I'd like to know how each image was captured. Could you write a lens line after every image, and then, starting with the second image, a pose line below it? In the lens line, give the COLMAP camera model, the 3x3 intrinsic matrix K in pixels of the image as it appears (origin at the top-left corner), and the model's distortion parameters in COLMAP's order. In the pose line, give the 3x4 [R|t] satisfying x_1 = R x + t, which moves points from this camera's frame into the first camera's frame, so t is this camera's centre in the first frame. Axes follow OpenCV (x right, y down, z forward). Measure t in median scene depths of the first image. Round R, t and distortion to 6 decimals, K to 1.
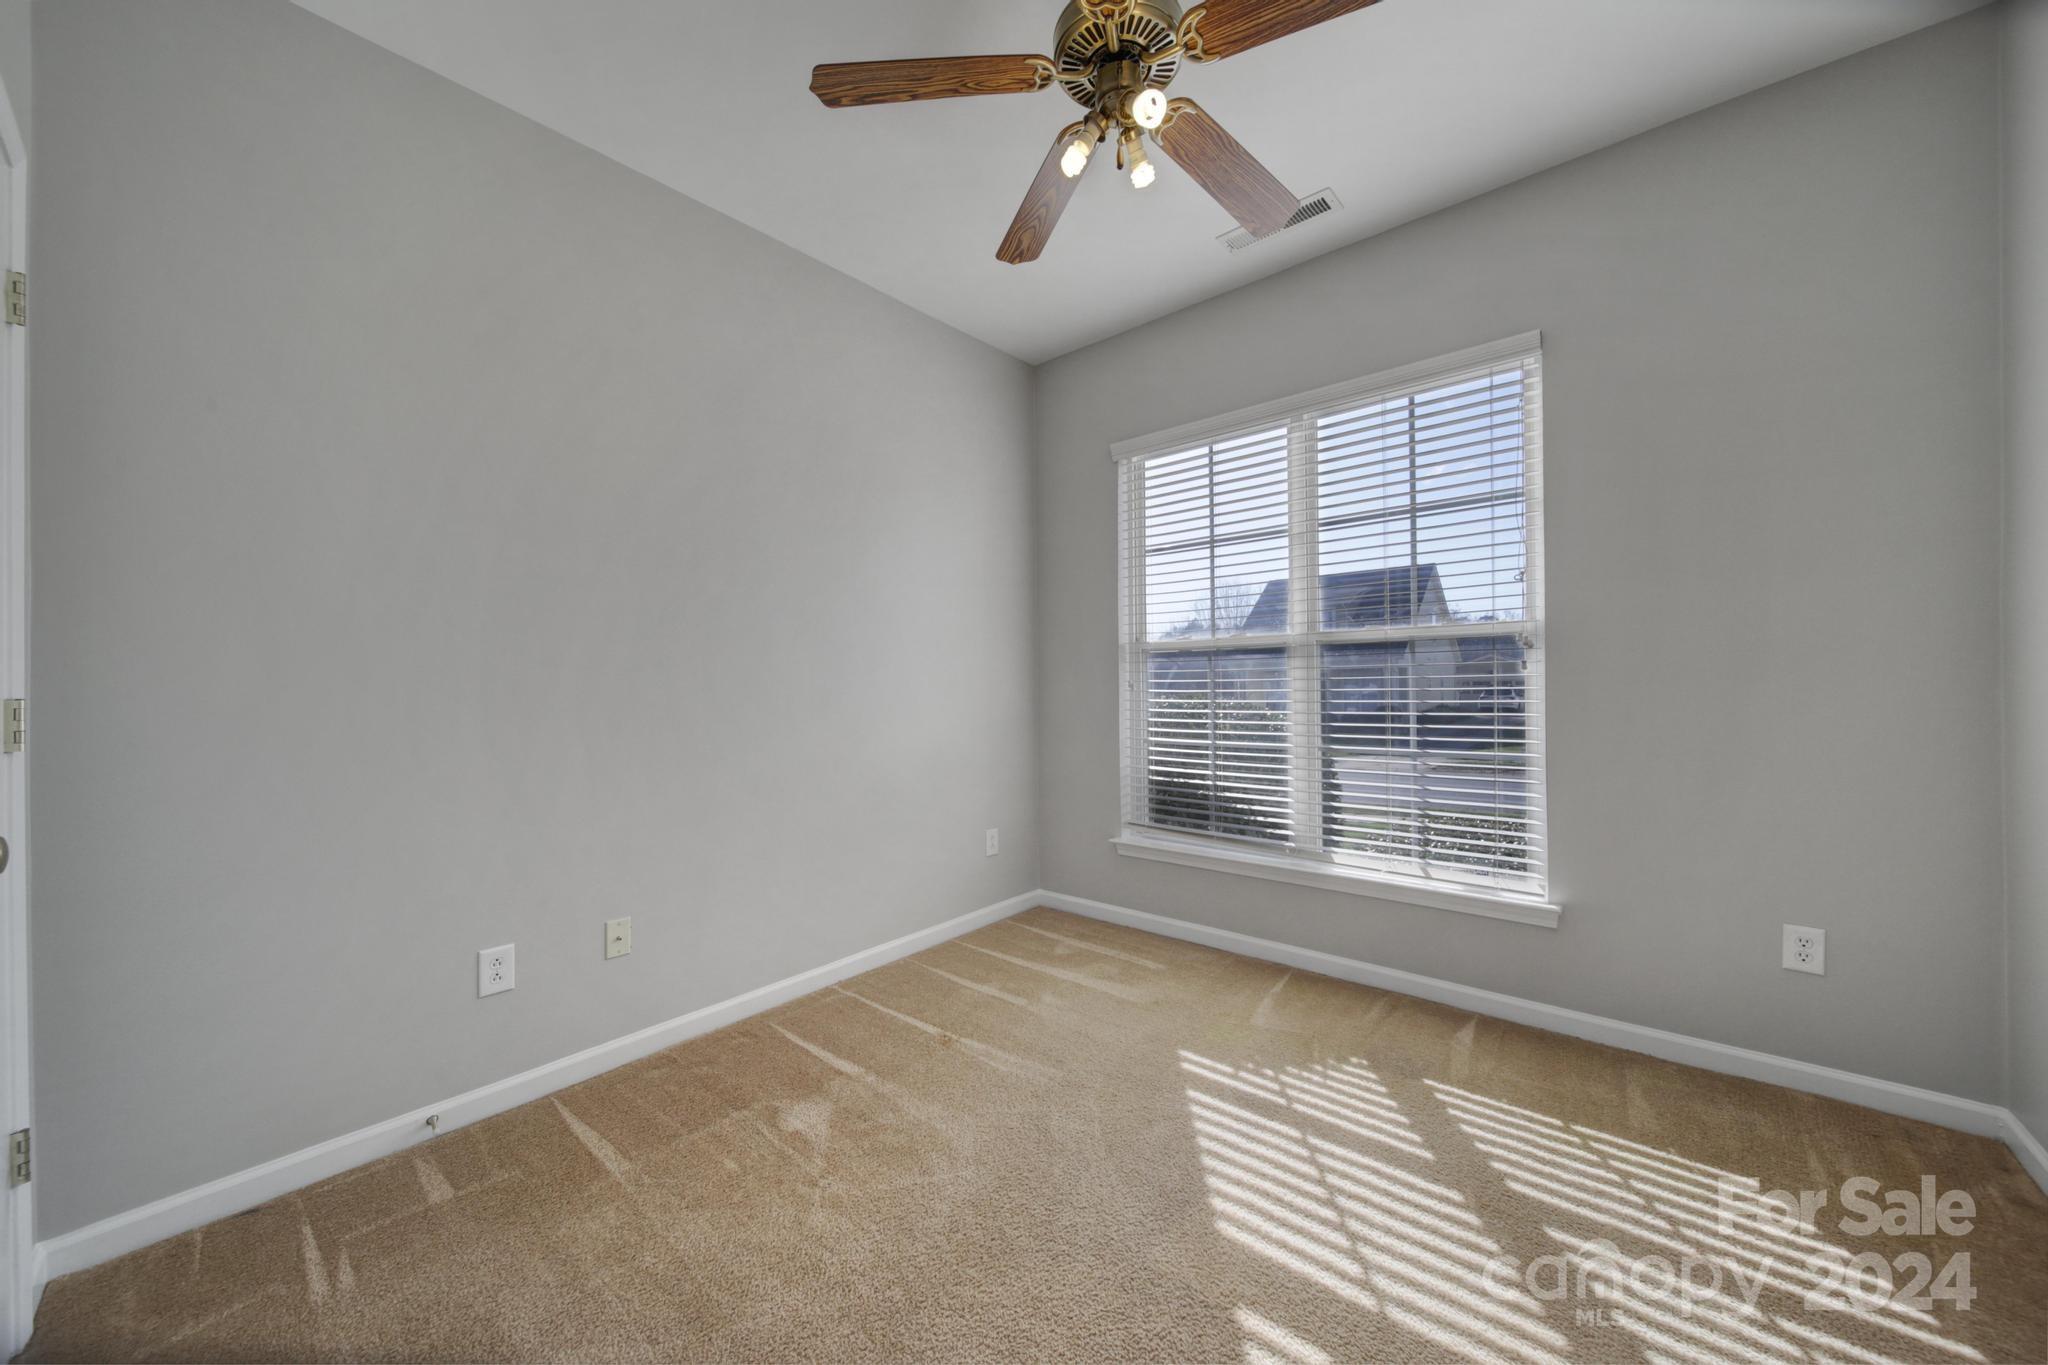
lens RADIAL K [[729.3, 0, 1021.0], [0, 729.3, 678.0], [0, 0, 1]] dist [0.000724, -0.000090]
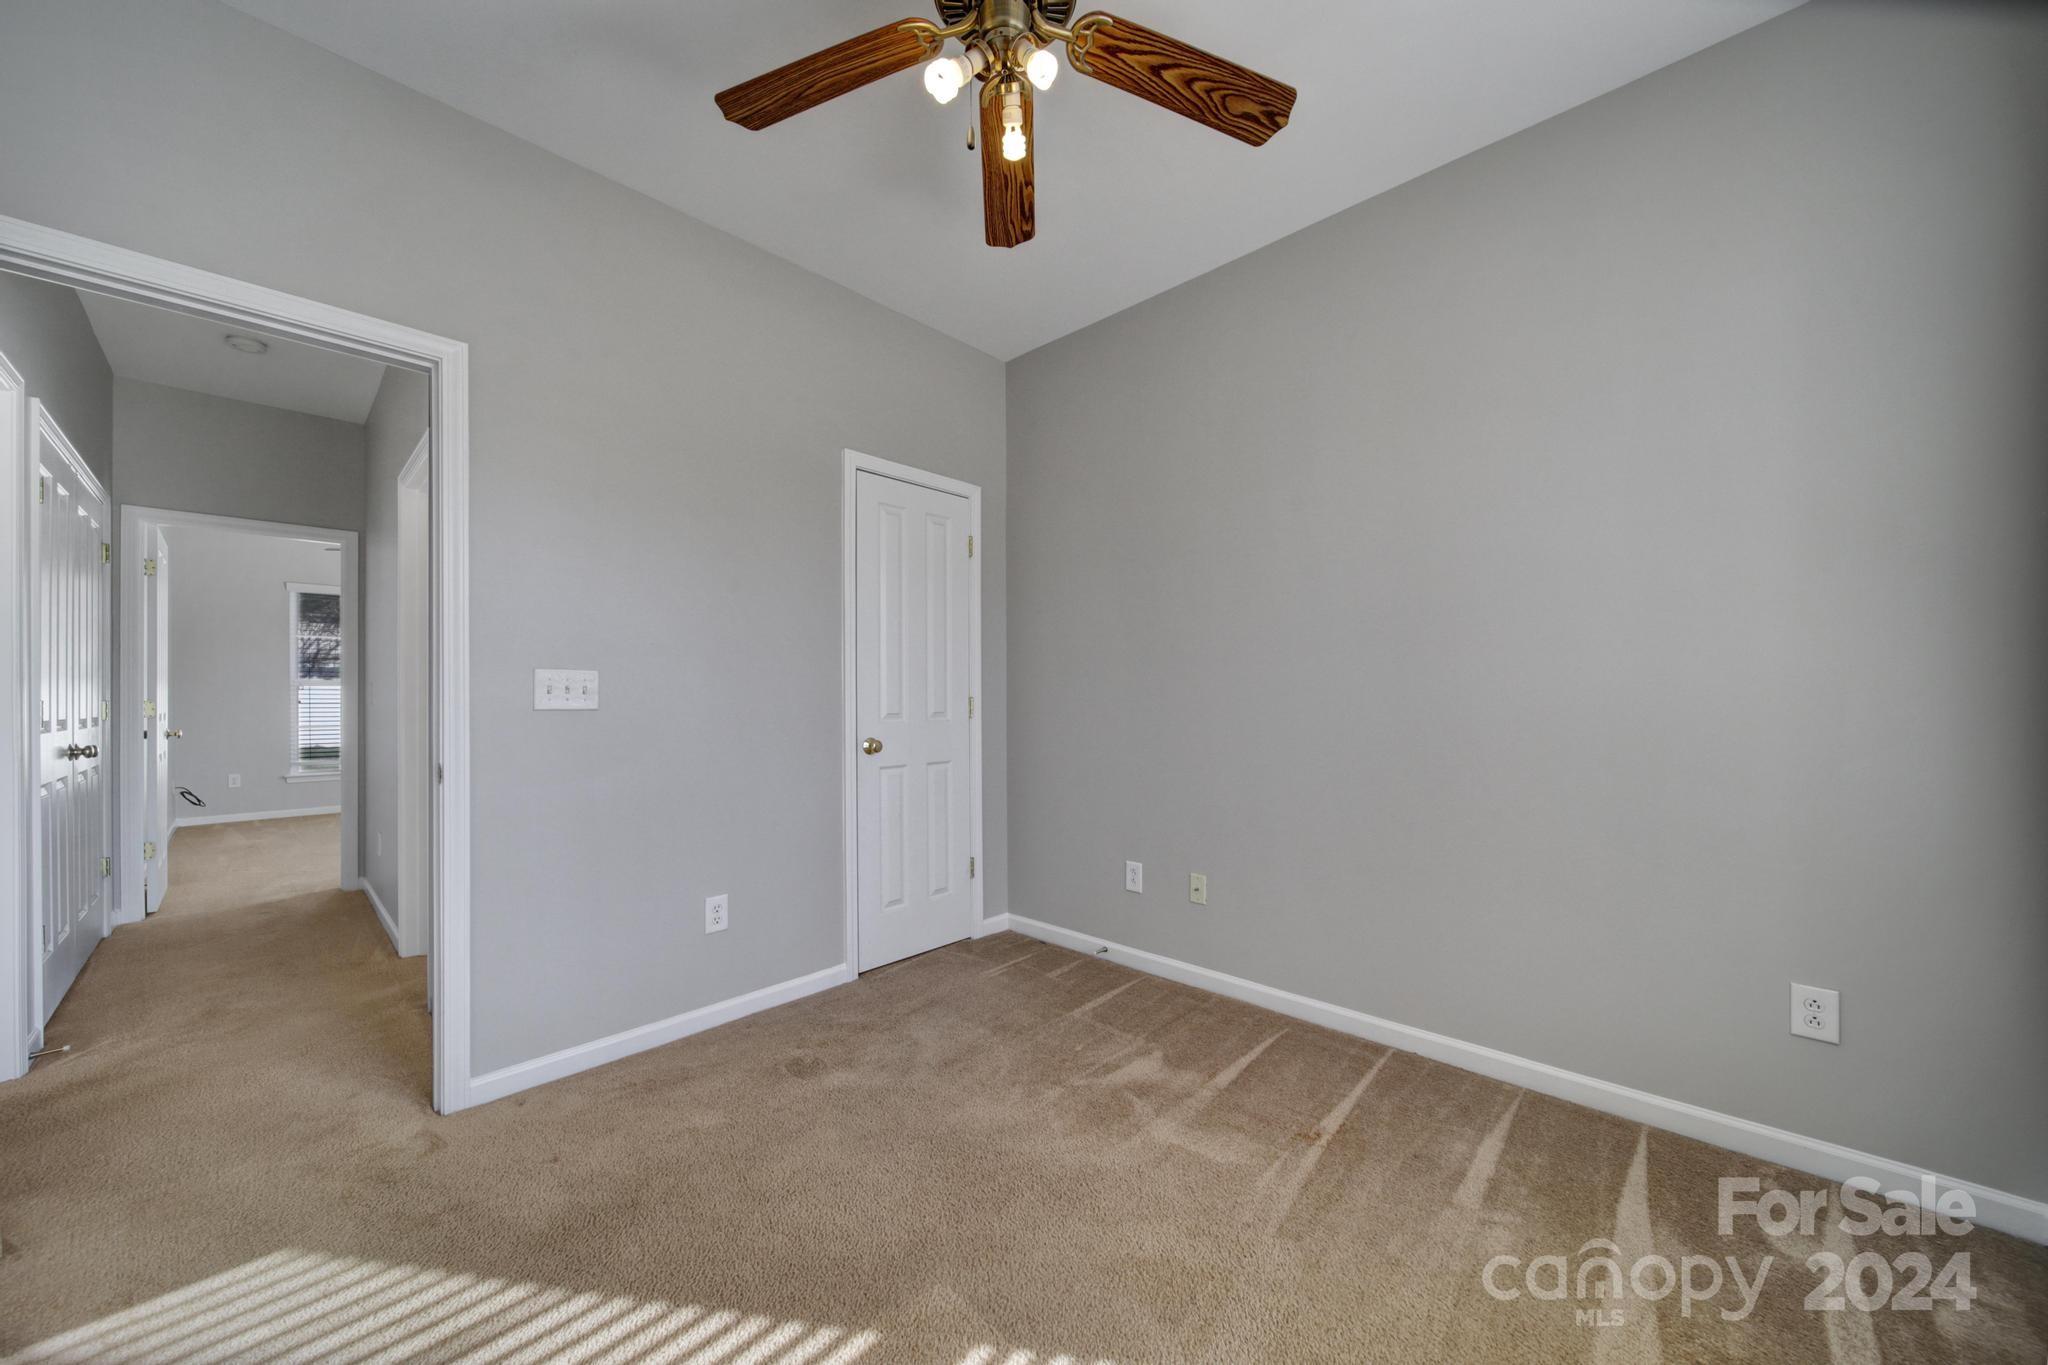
lens RADIAL K [[727.2, 0, 1024.0], [0, 727.2, 697.4], [0, 0, 1]] dist [0.000030, -0.000033]
pose [[-0.056708, 0.012303, -0.998315, 0.838567], [0.012851, 0.999850, 0.011592, -0.001918], [0.998308, -0.012172, -0.056857, 0.867882]]
